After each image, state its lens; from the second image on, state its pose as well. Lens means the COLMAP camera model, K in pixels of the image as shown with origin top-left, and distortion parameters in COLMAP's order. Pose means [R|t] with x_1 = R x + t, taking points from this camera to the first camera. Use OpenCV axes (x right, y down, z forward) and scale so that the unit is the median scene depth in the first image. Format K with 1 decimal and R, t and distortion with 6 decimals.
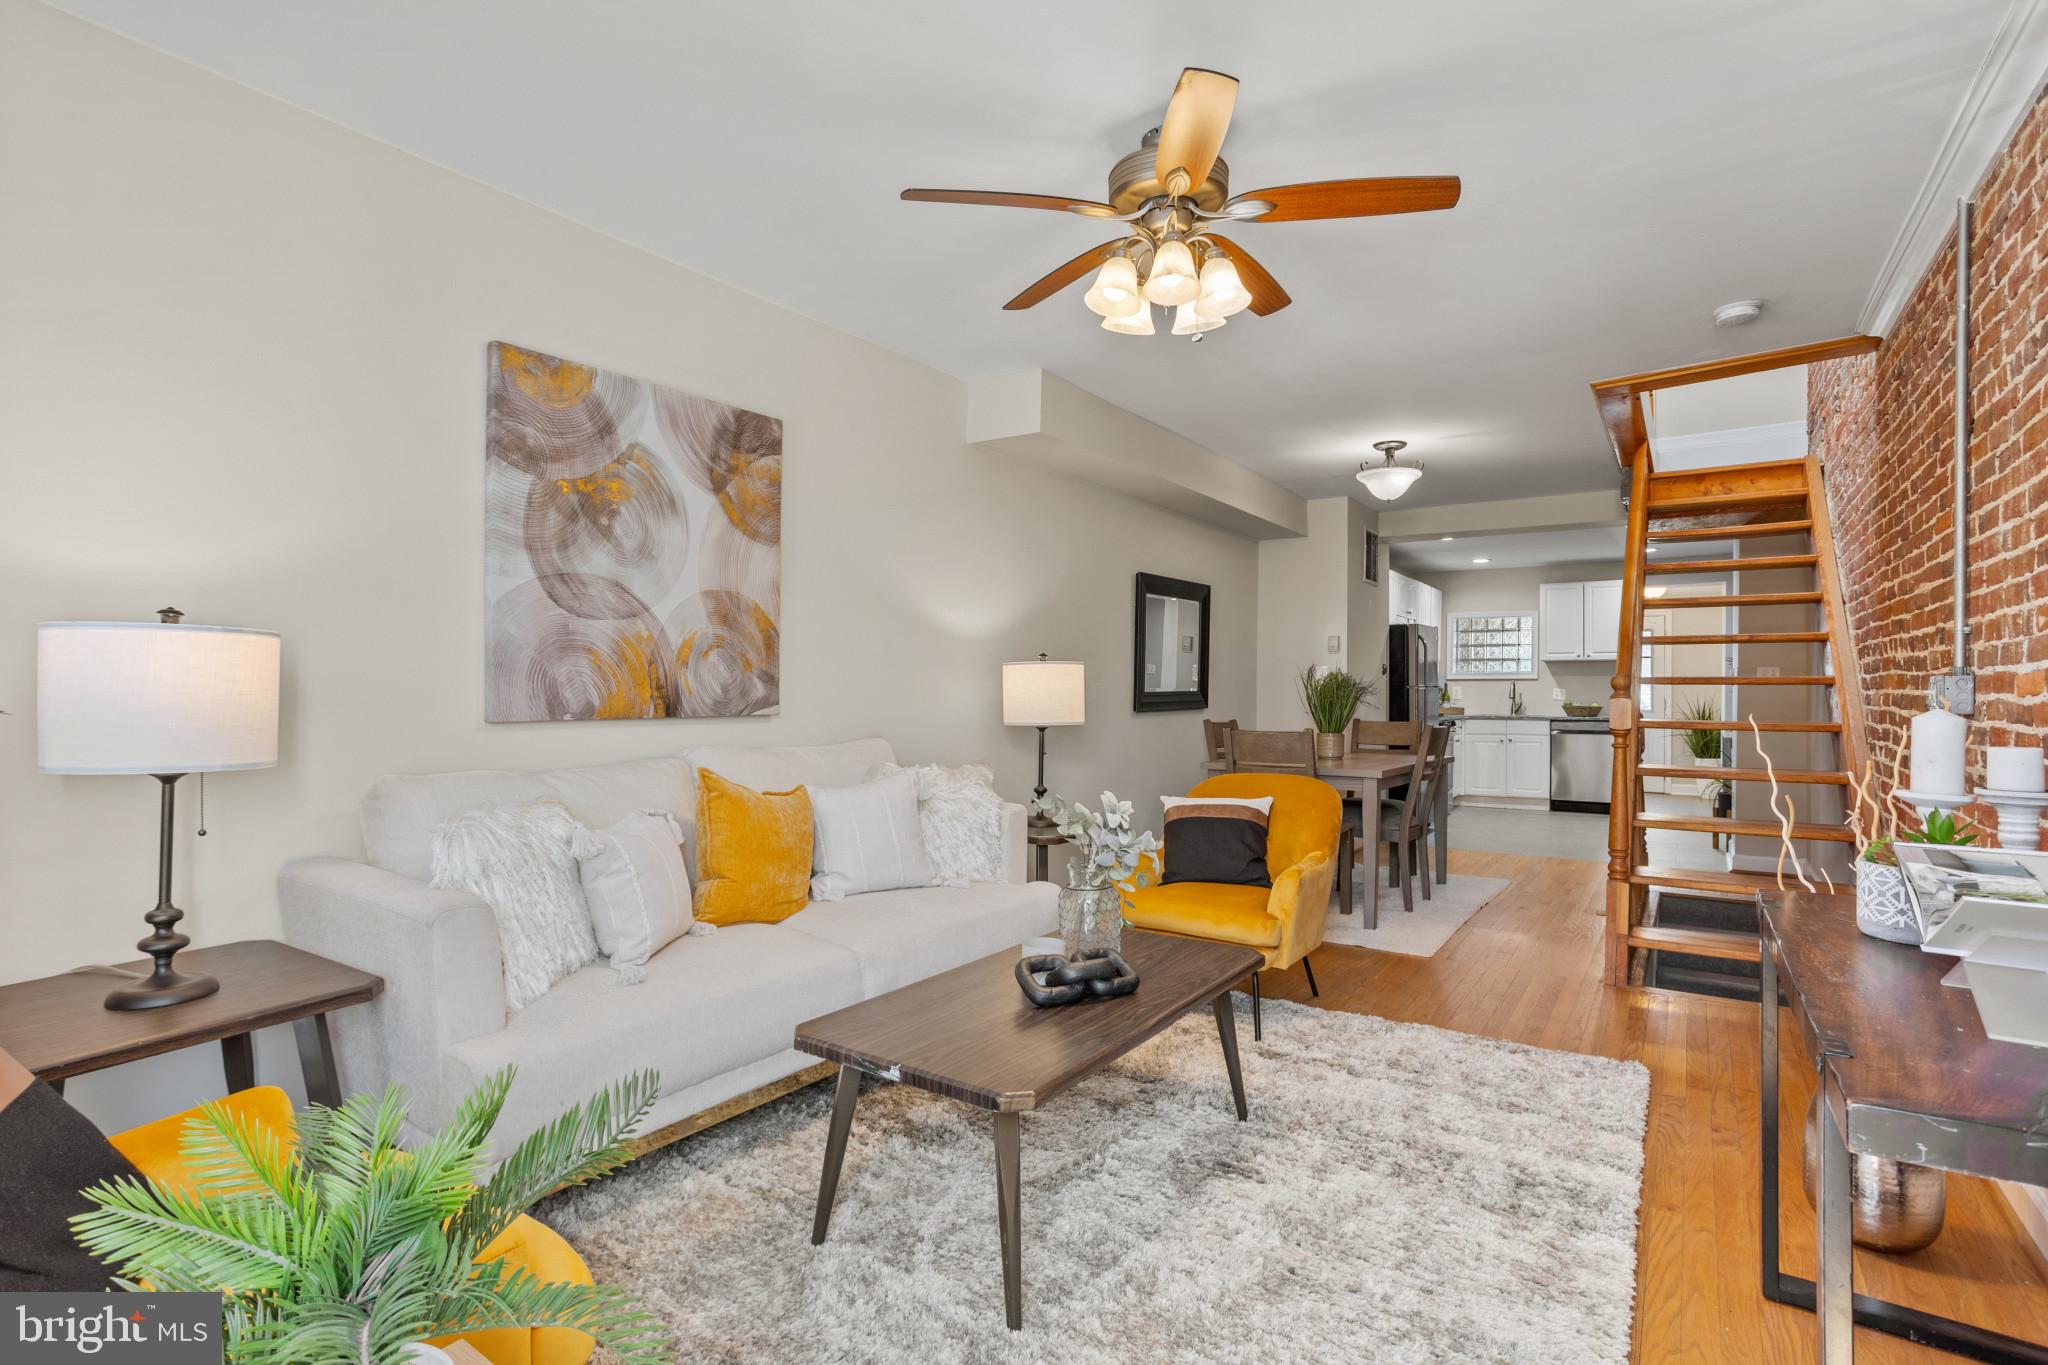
lens RADIAL K [[983.8, 0, 1017.9], [0, 983.8, 680.5], [0, 0, 1]] dist [-0.022548, -0.000296]
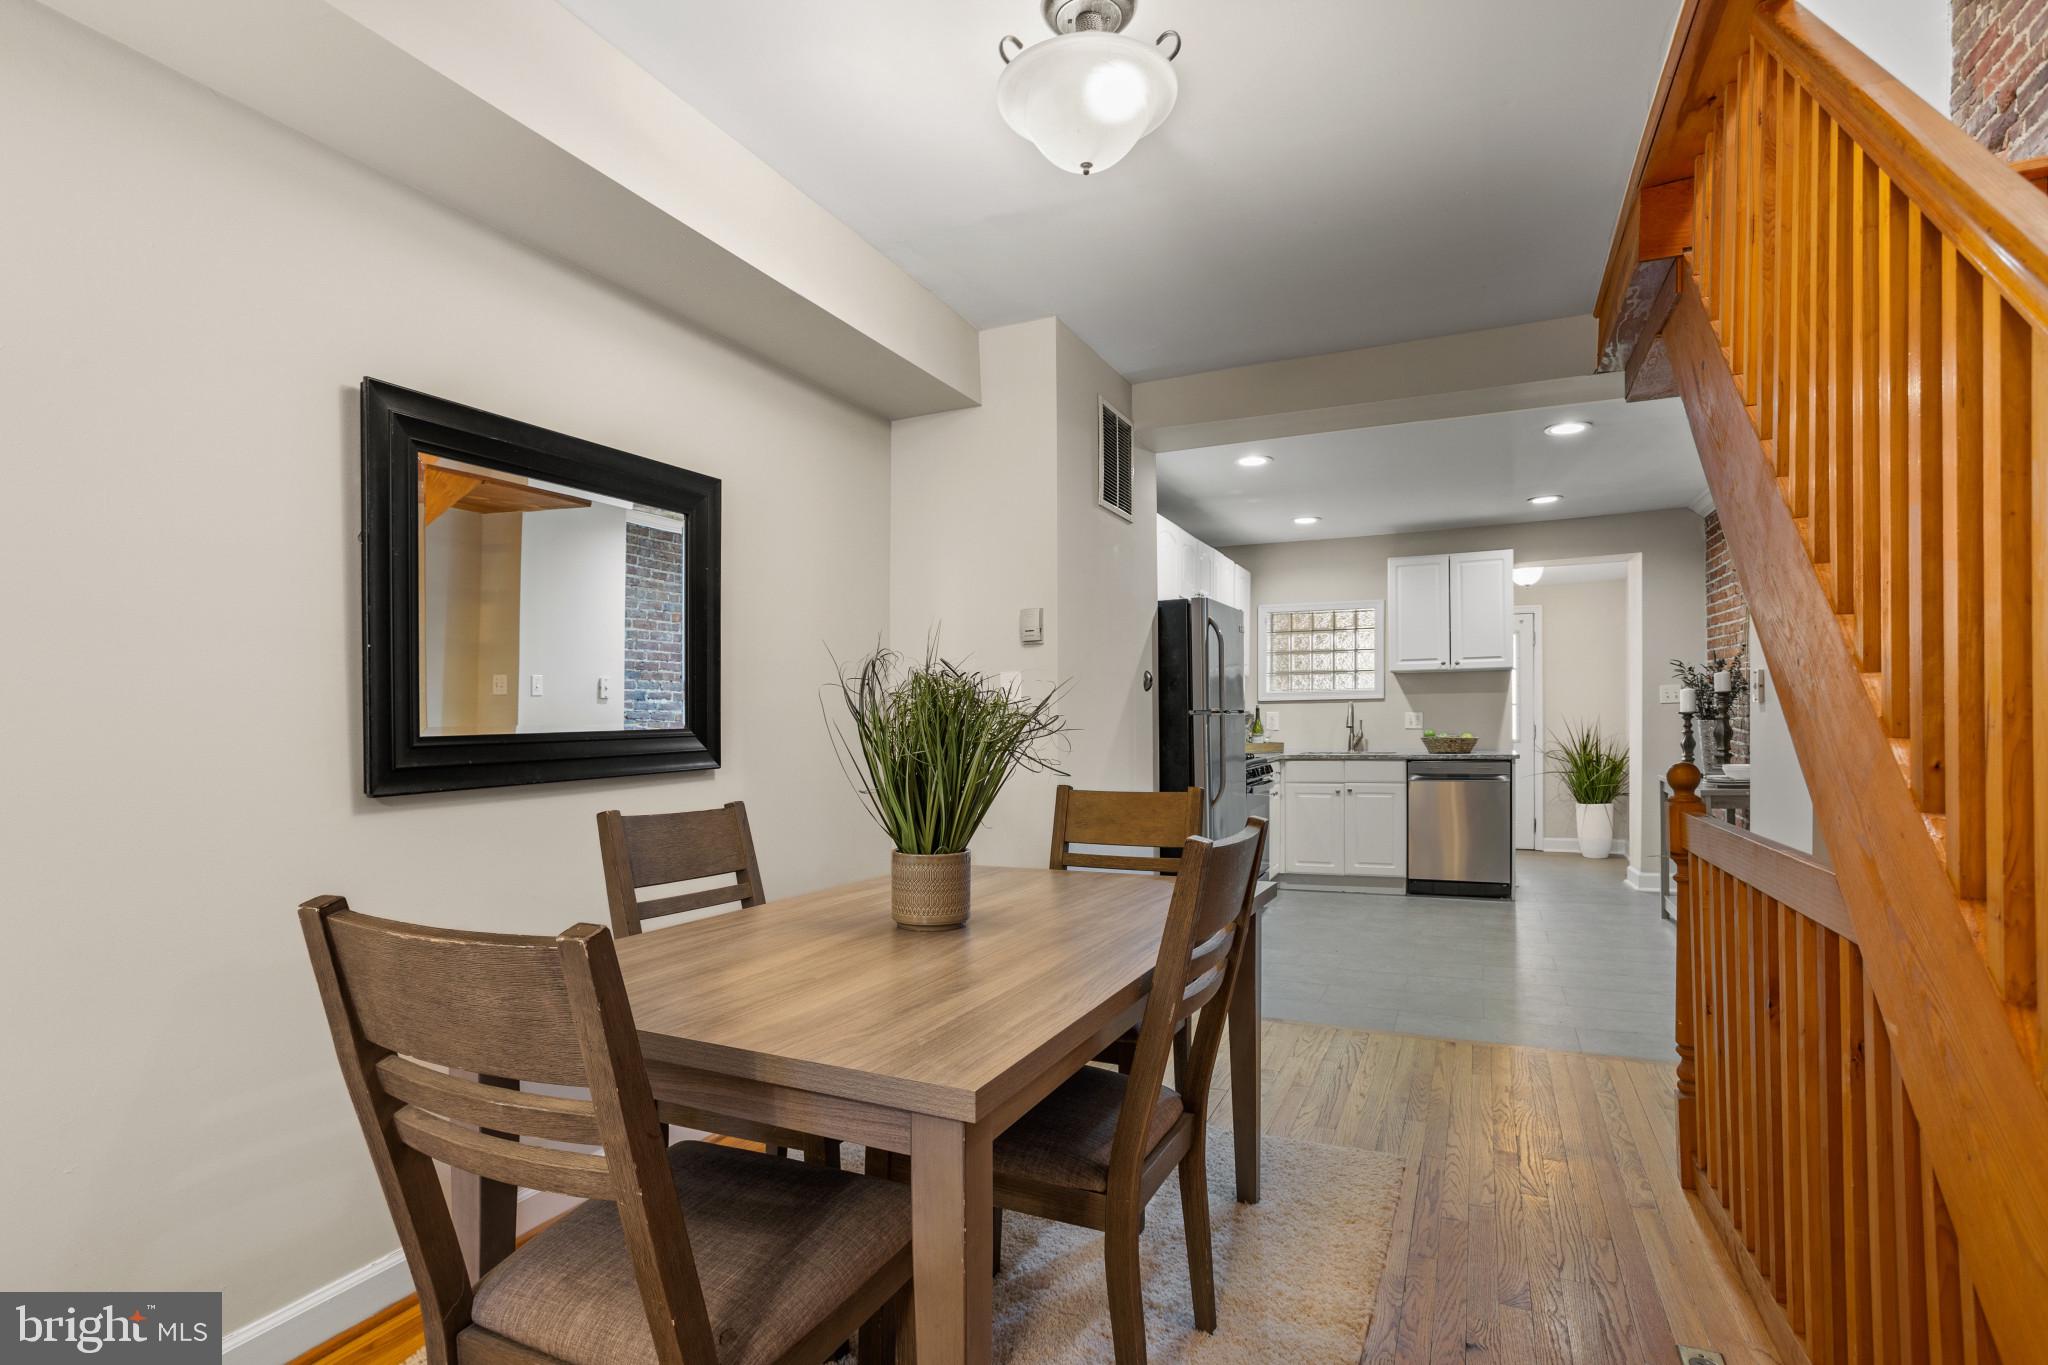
lens RADIAL K [[983.8, 0, 1030.7], [0, 983.8, 725.1], [0, 0, 1]] dist [-0.022548, -0.000296]
pose [[0.983311, -0.017423, 0.181094, 0.168223], [0.015112, 0.999786, 0.014135, 0.003380], [-0.181302, -0.011162, 0.983364, 0.379723]]
